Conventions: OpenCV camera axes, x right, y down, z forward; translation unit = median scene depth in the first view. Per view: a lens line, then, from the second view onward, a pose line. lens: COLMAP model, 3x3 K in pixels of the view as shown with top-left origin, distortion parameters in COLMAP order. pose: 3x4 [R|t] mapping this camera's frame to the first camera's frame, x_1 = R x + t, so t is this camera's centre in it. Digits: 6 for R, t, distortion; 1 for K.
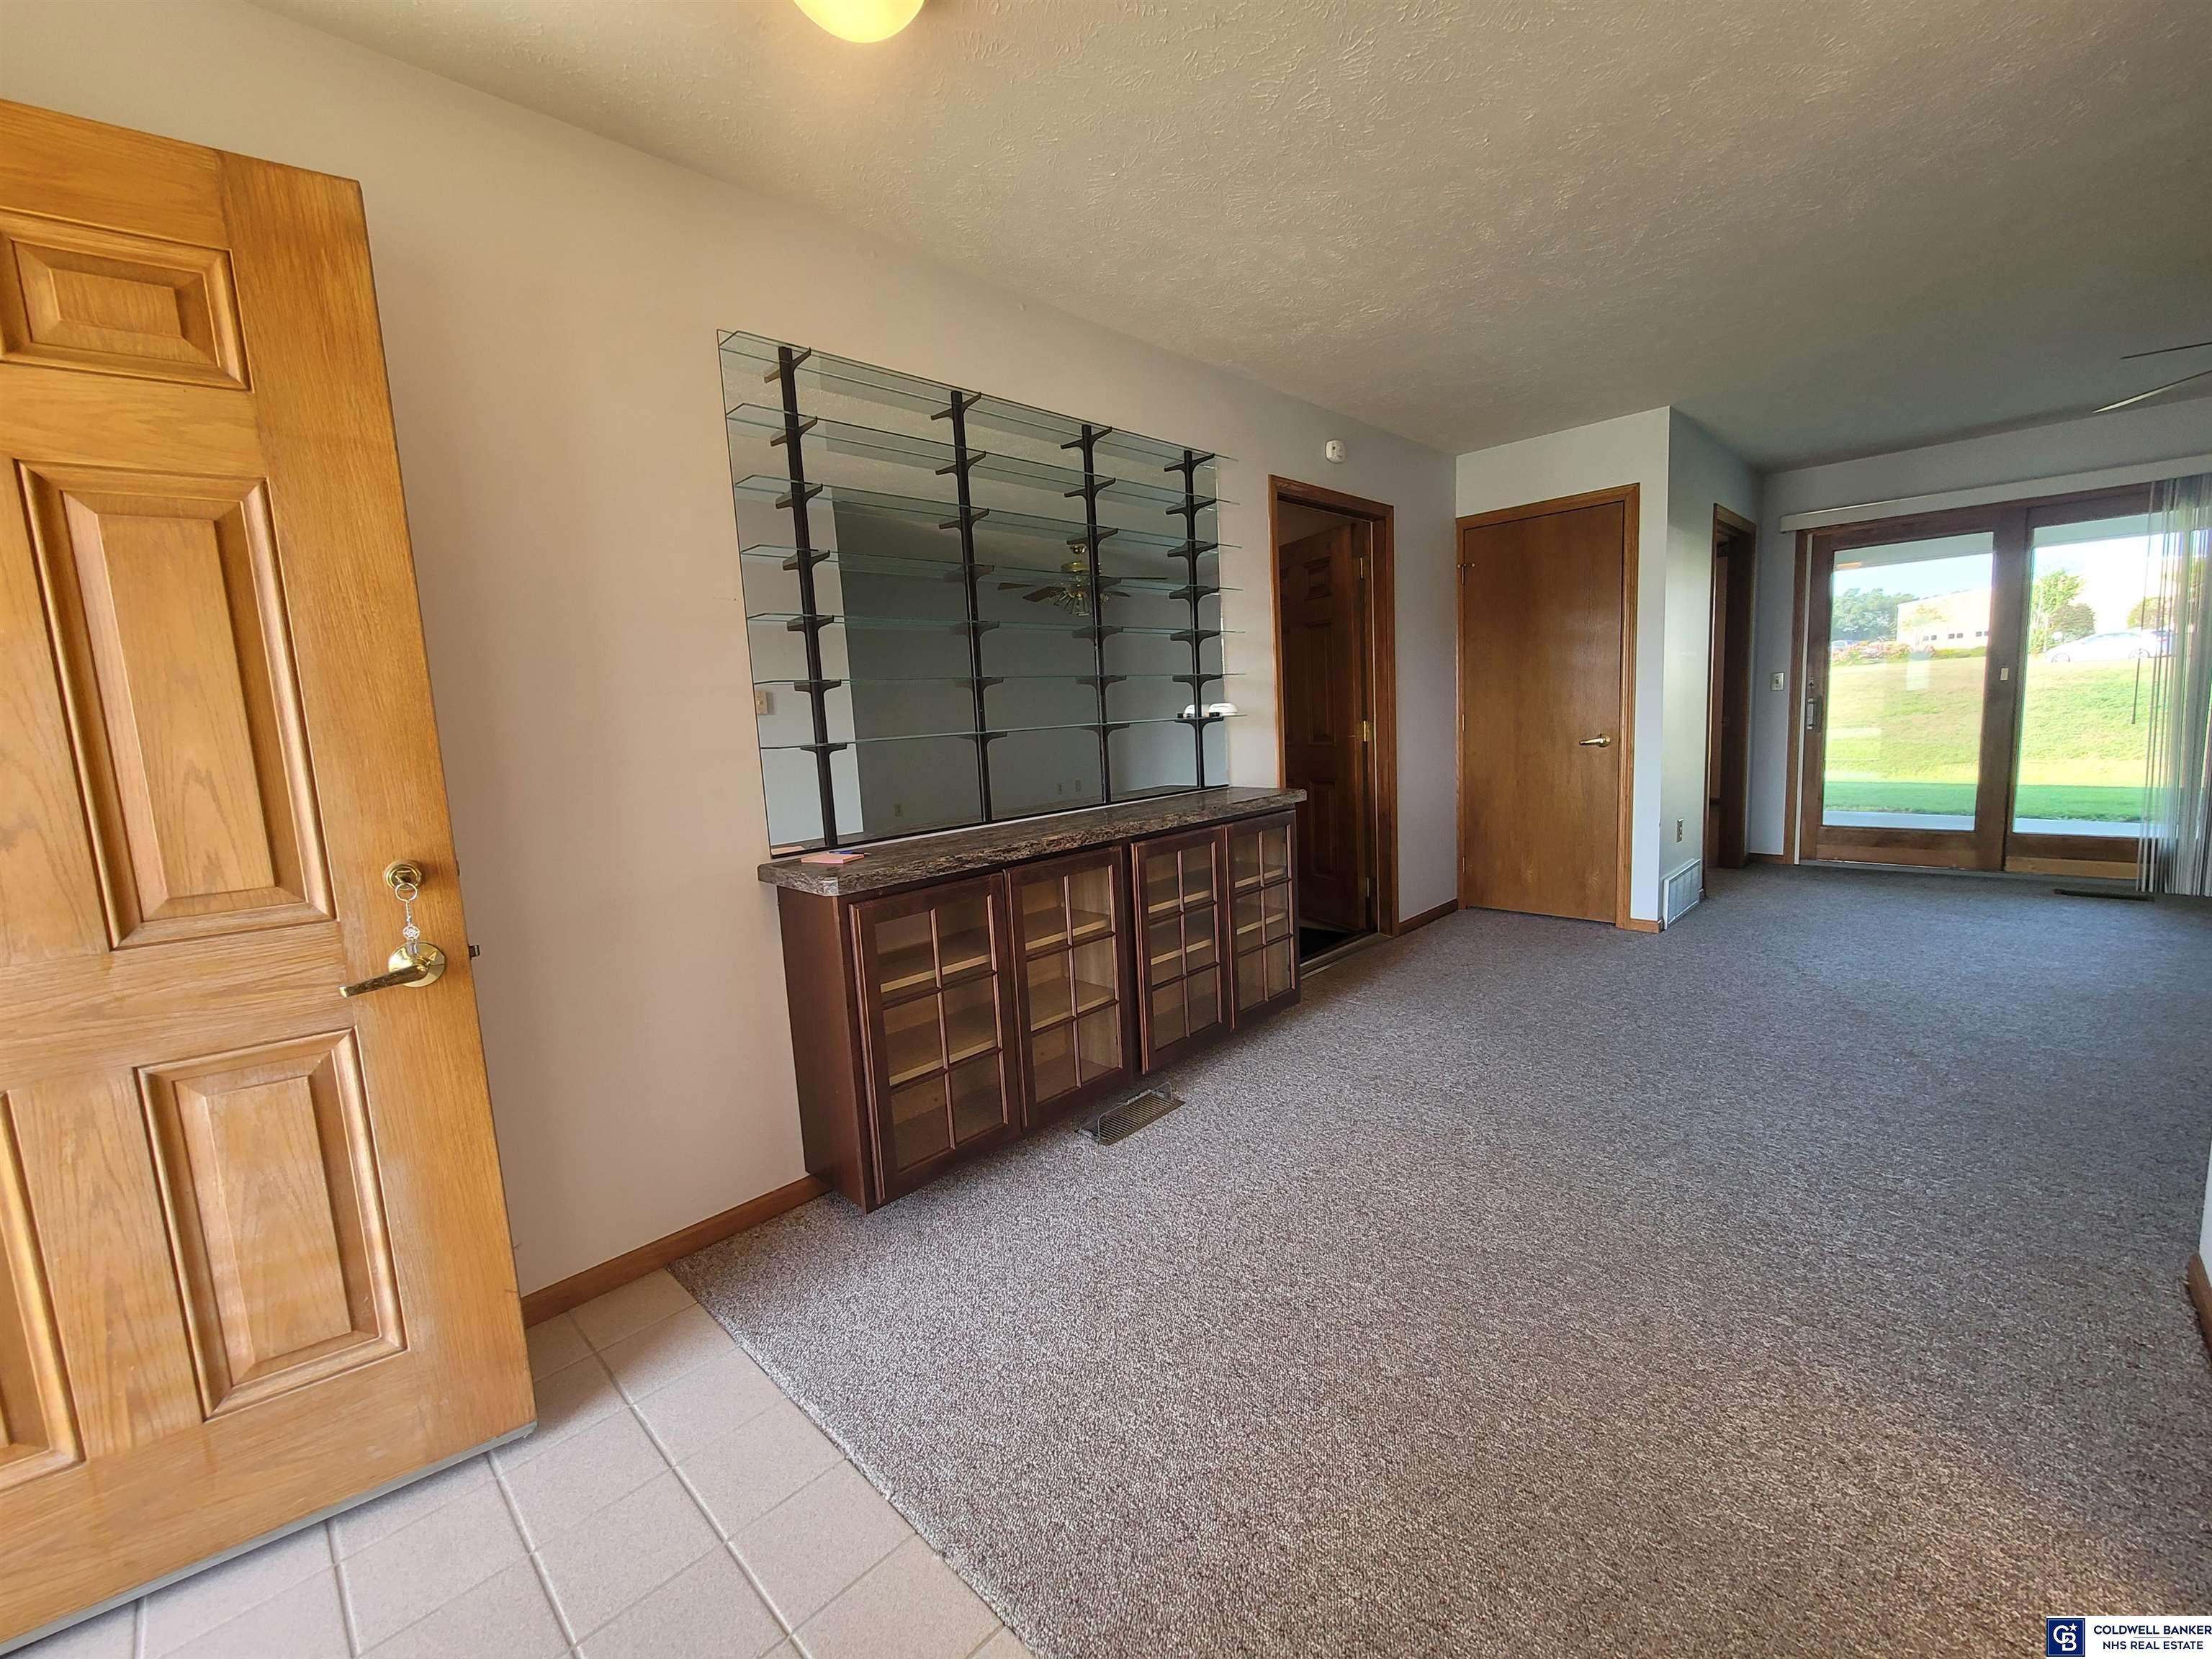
lens RADIAL K [[899.6, 0, 1106.5], [0, 899.6, 820.8], [0, 0, 1]] dist [-0.002106, -0.000423]
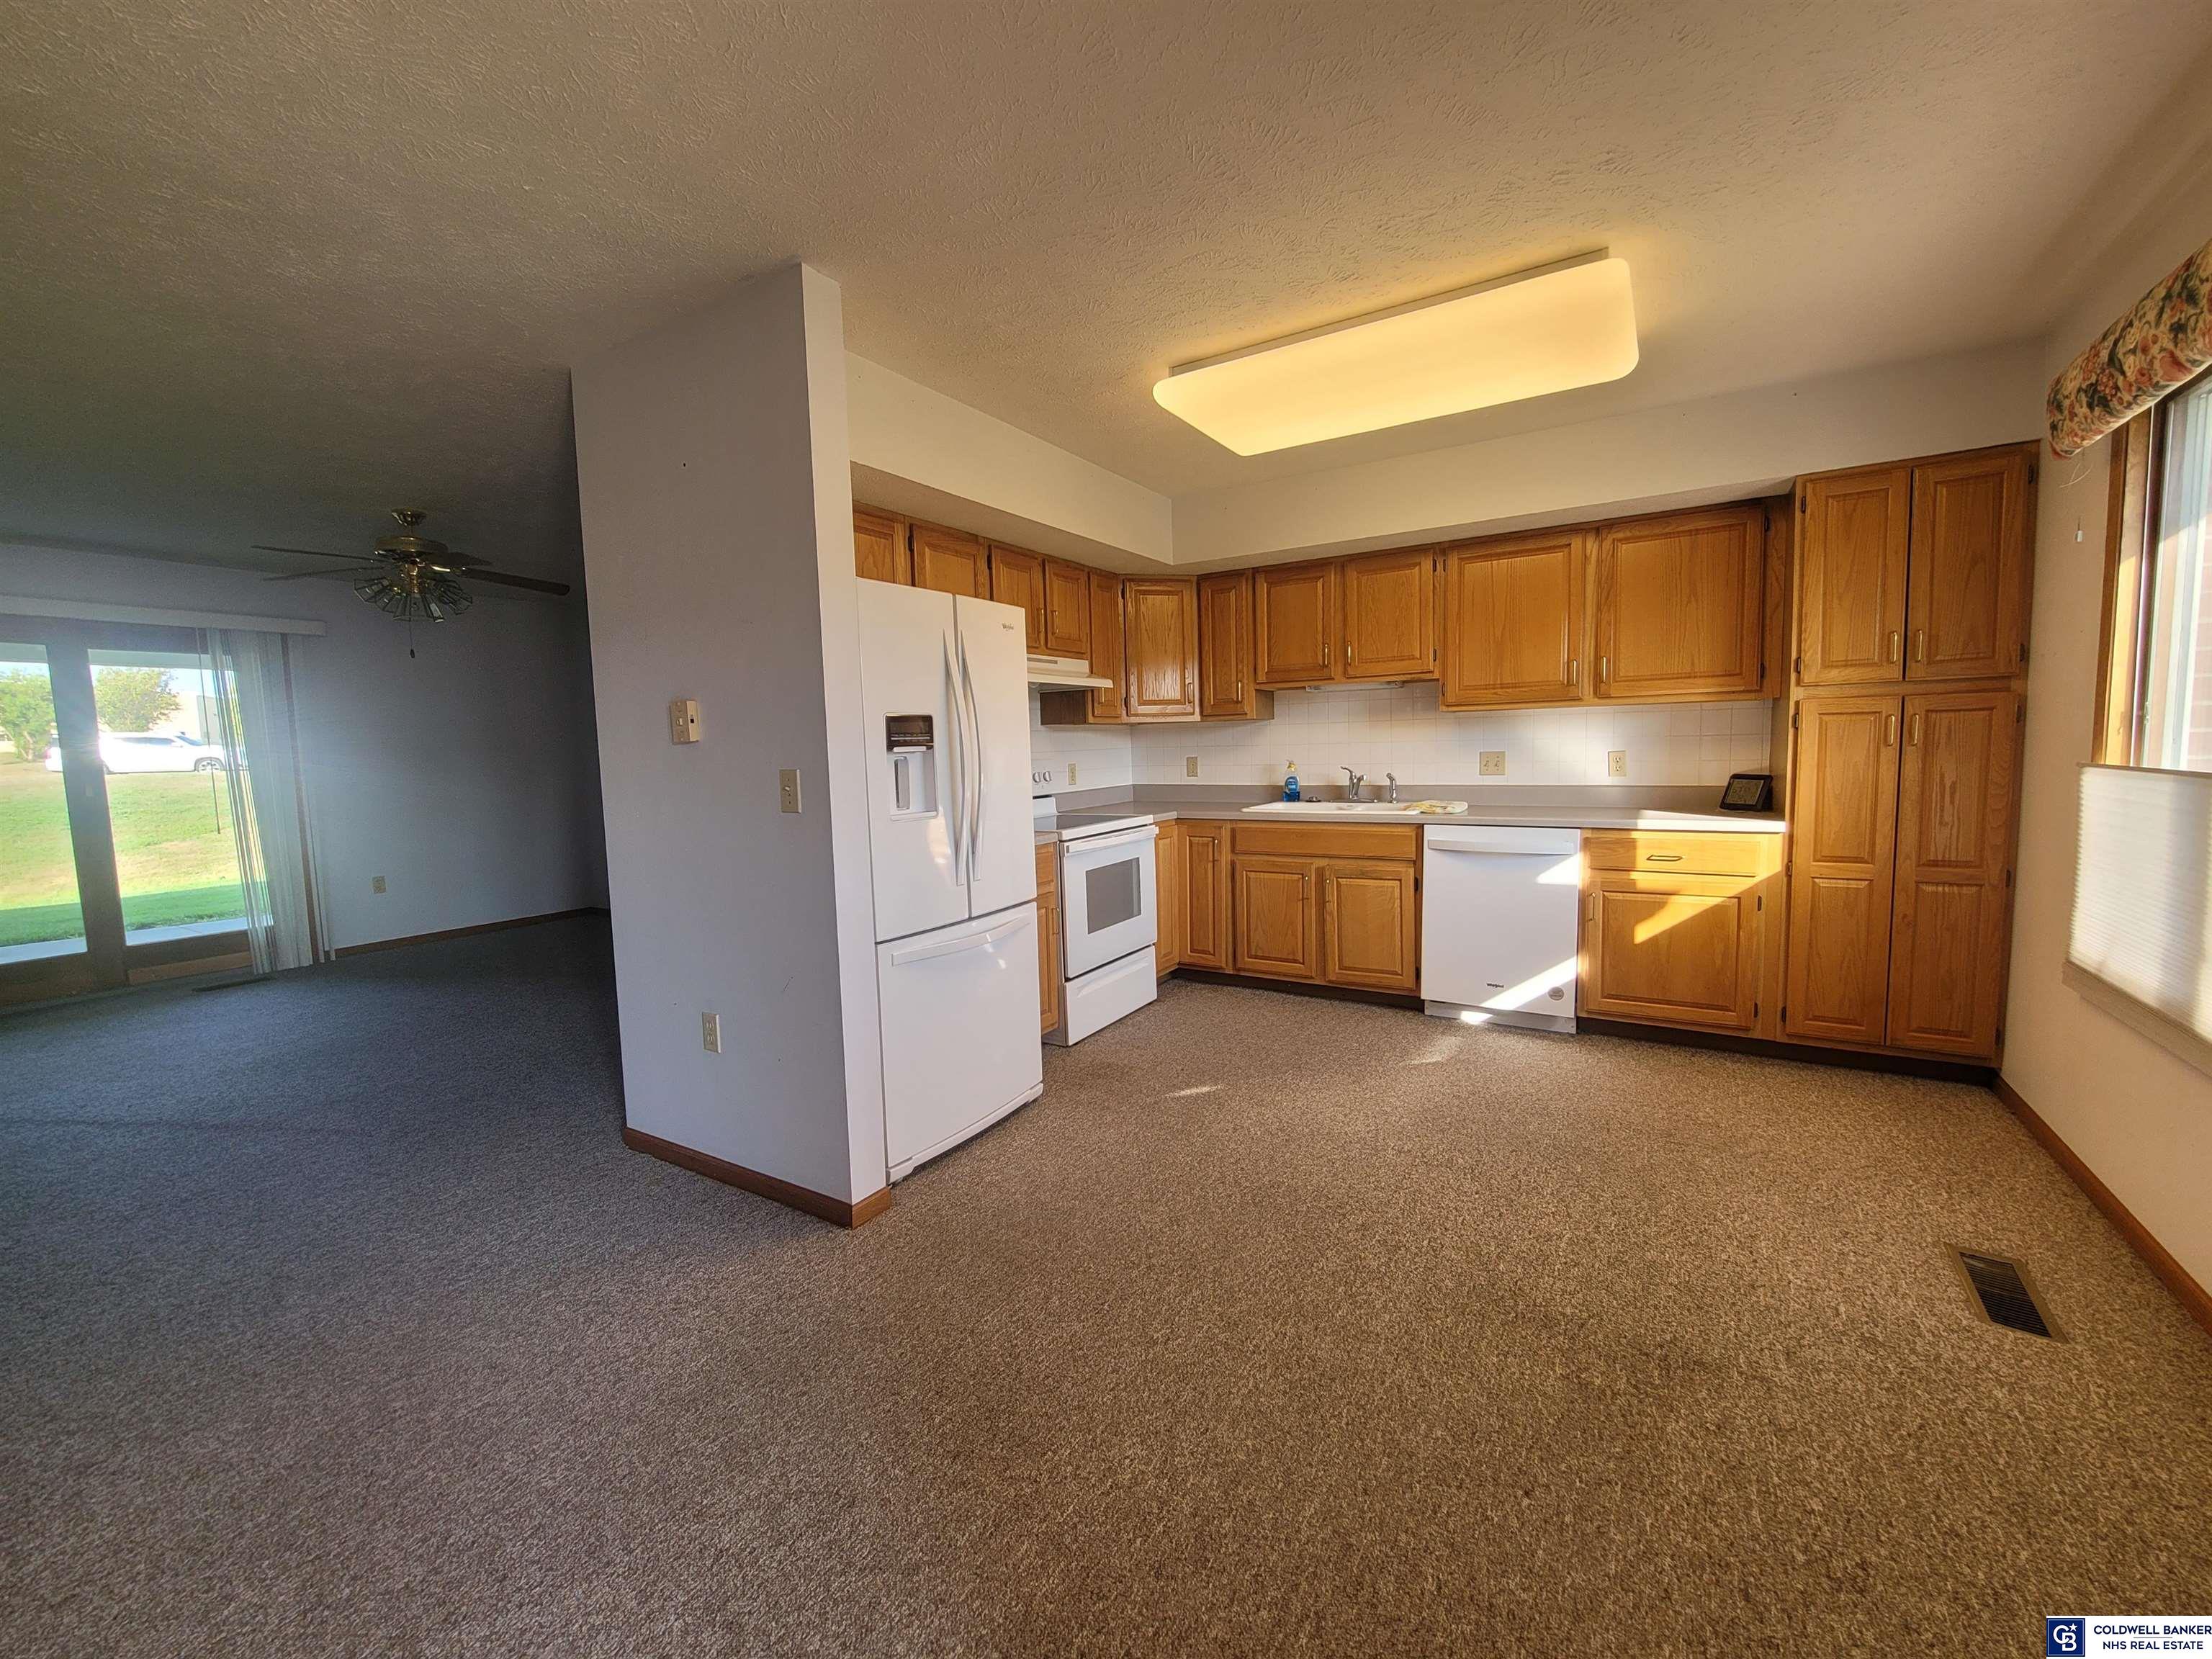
lens RADIAL K [[899.6, 0, 1108.2], [0, 899.6, 824.2], [0, 0, 1]] dist [-0.002106, -0.000423]
pose [[-0.219203, -0.031453, 0.975172, -0.312102], [0.158436, 0.985067, 0.067386, -0.023051], [-0.962729, 0.169273, -0.210947, 0.206632]]
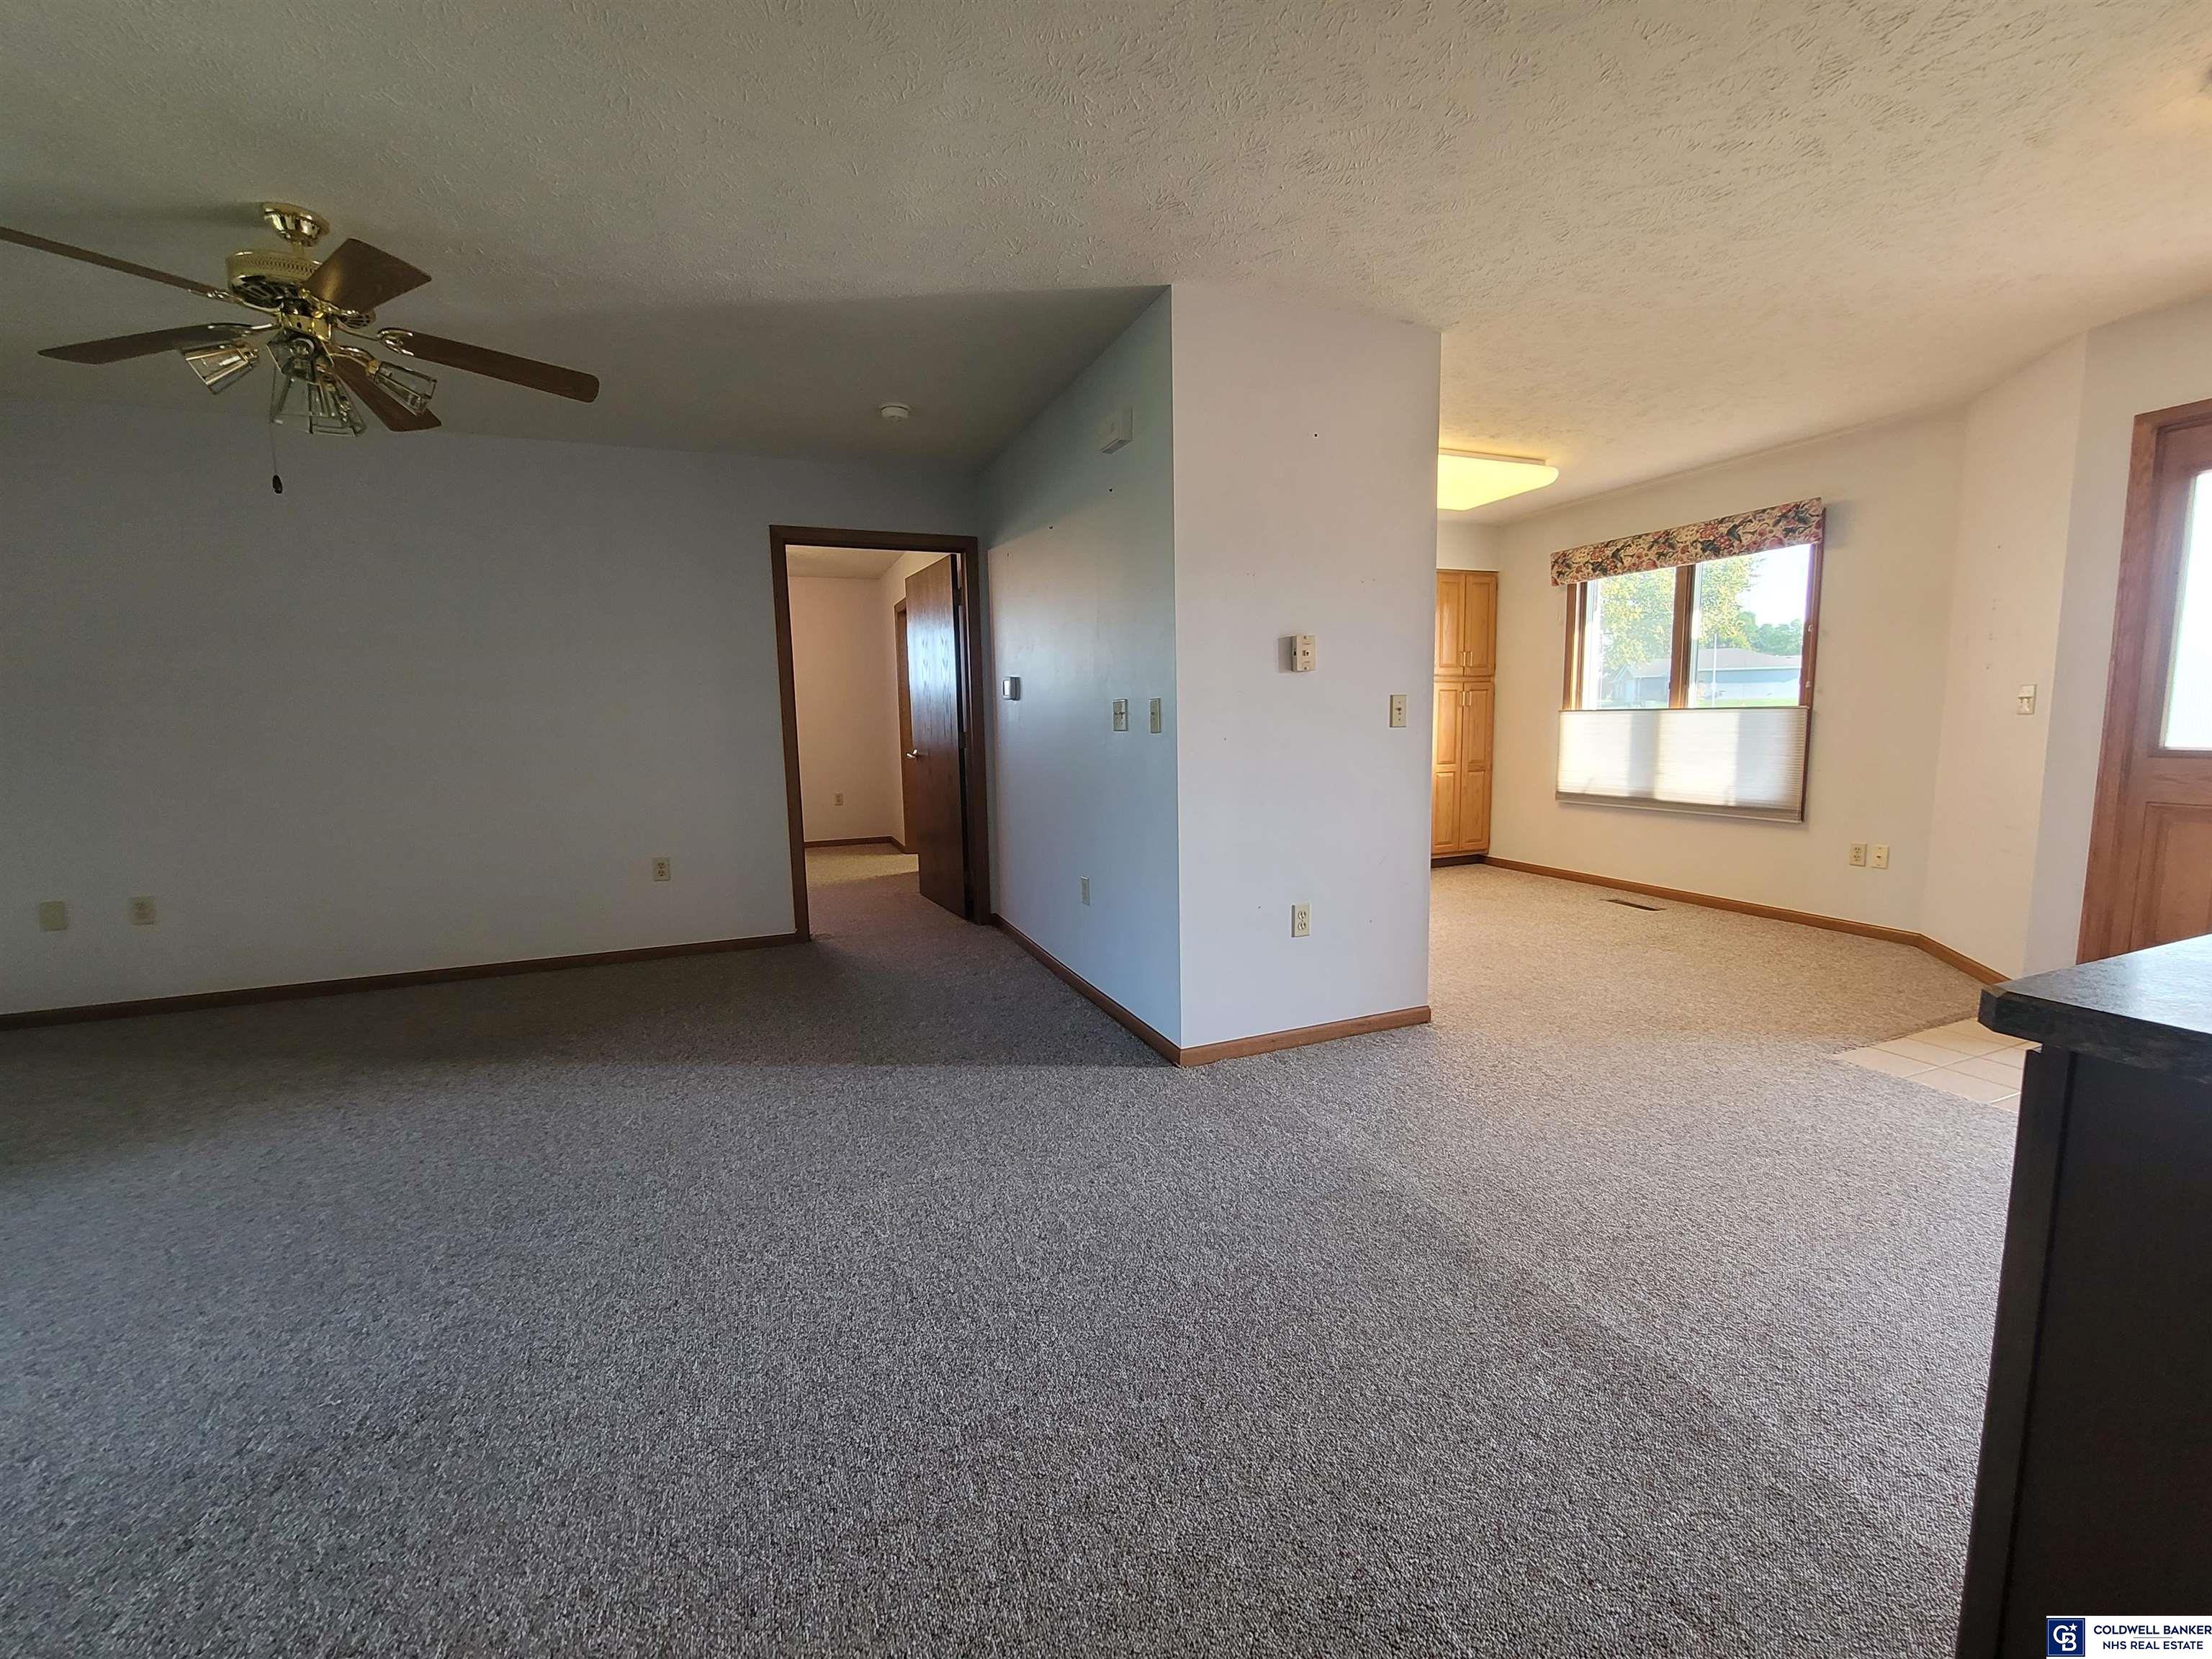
lens RADIAL K [[899.6, 0, 1107.6], [0, 899.6, 828.7], [0, 0, 1]] dist [-0.002106, -0.000423]
pose [[-0.917019, 0.016753, 0.398491, 0.350549], [0.112243, 0.969577, 0.217536, -0.163834], [-0.382723, 0.244213, -0.891001, 1.303800]]
